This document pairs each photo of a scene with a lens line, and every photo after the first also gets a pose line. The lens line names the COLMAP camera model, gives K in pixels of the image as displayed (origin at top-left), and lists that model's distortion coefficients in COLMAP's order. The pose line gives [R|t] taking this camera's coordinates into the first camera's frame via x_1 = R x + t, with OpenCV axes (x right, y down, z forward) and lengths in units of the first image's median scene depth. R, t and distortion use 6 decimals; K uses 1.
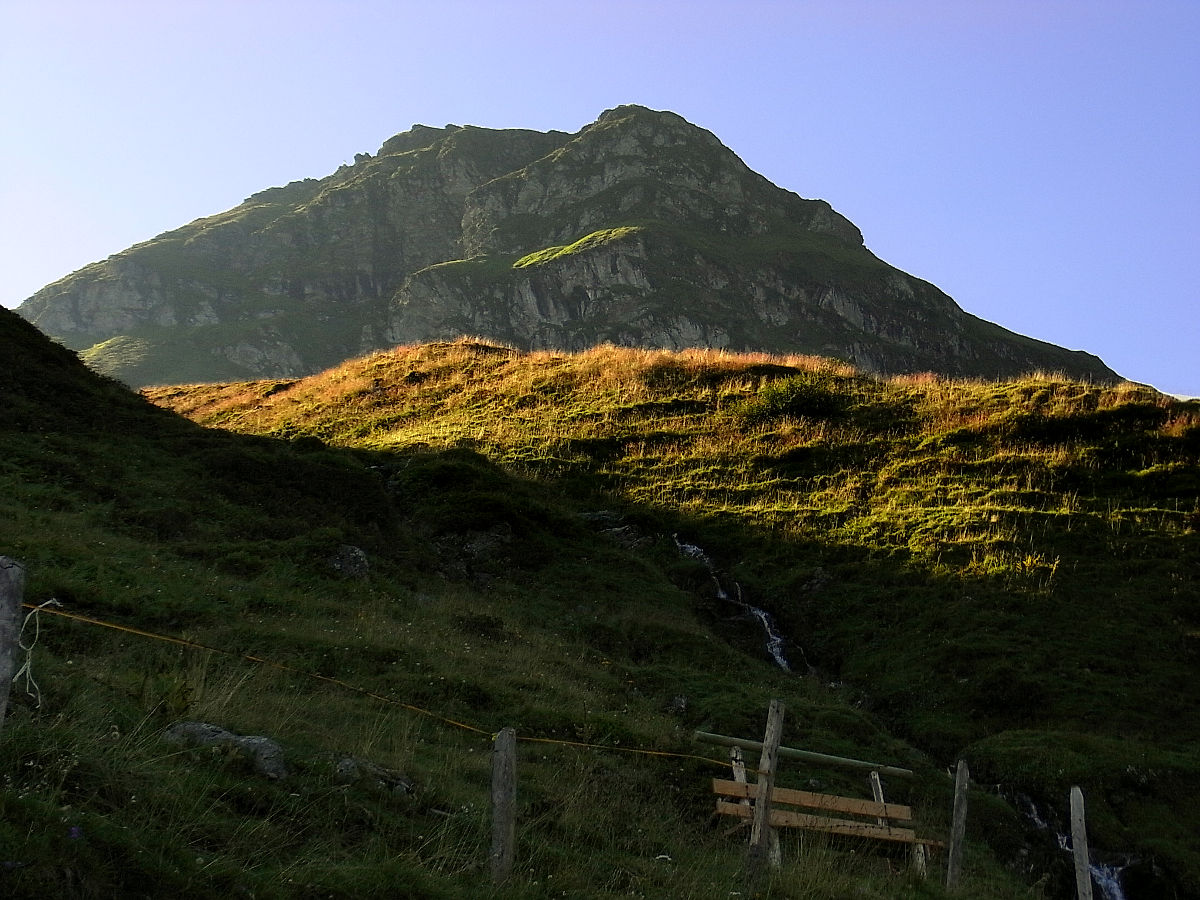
lens RADIAL K [[1772.7, 0, 602.7], [0, 1772.7, 451.8], [0, 0, 1]] dist [0.021913, 0.000000]
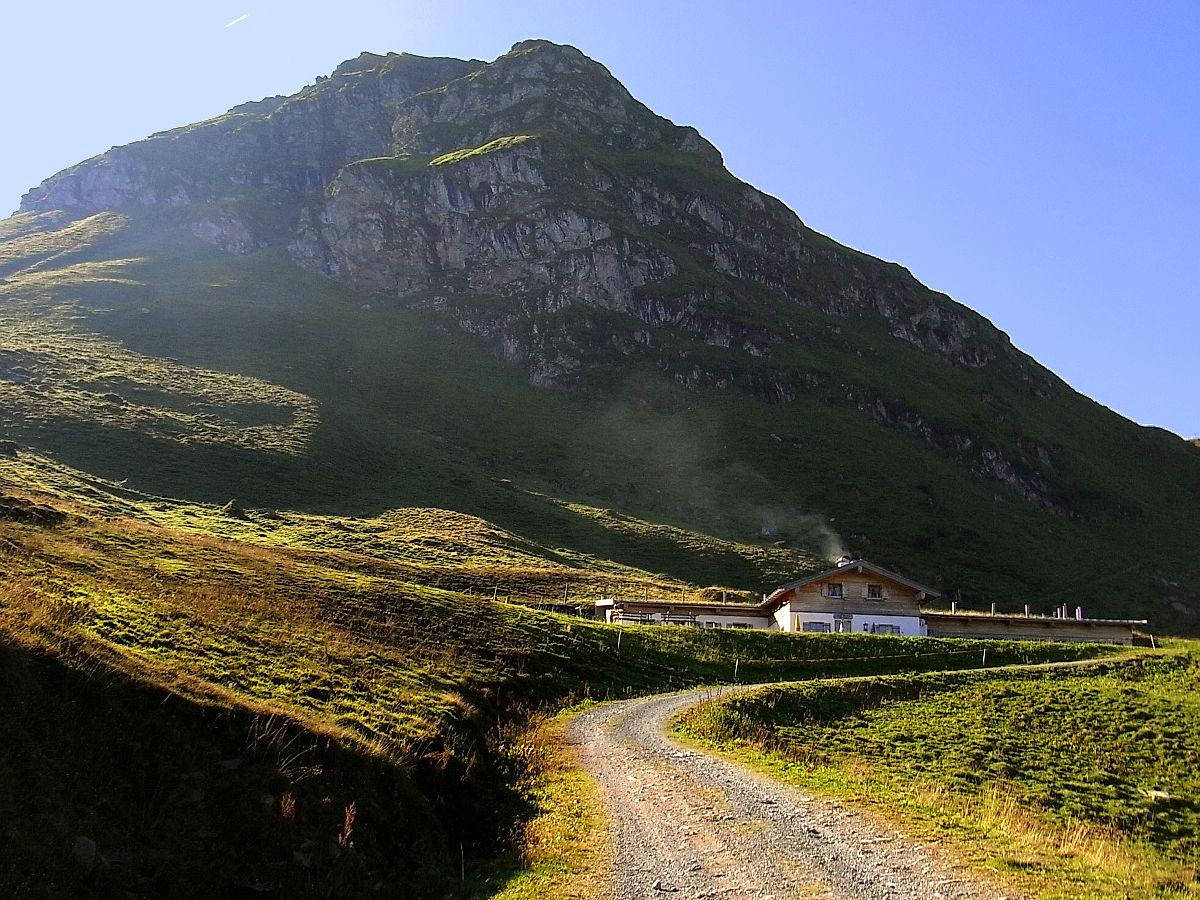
lens RADIAL K [[1143.8, 0, 602.9], [0, 1143.8, 446.8], [0, 0, 1]] dist [-0.073611, 0.000000]
pose [[0.996123, 0.042563, 0.076989, 0.012925], [-0.050242, 0.993645, 0.100722, 0.000590], [-0.072213, -0.104200, 0.991931, 0.212548]]
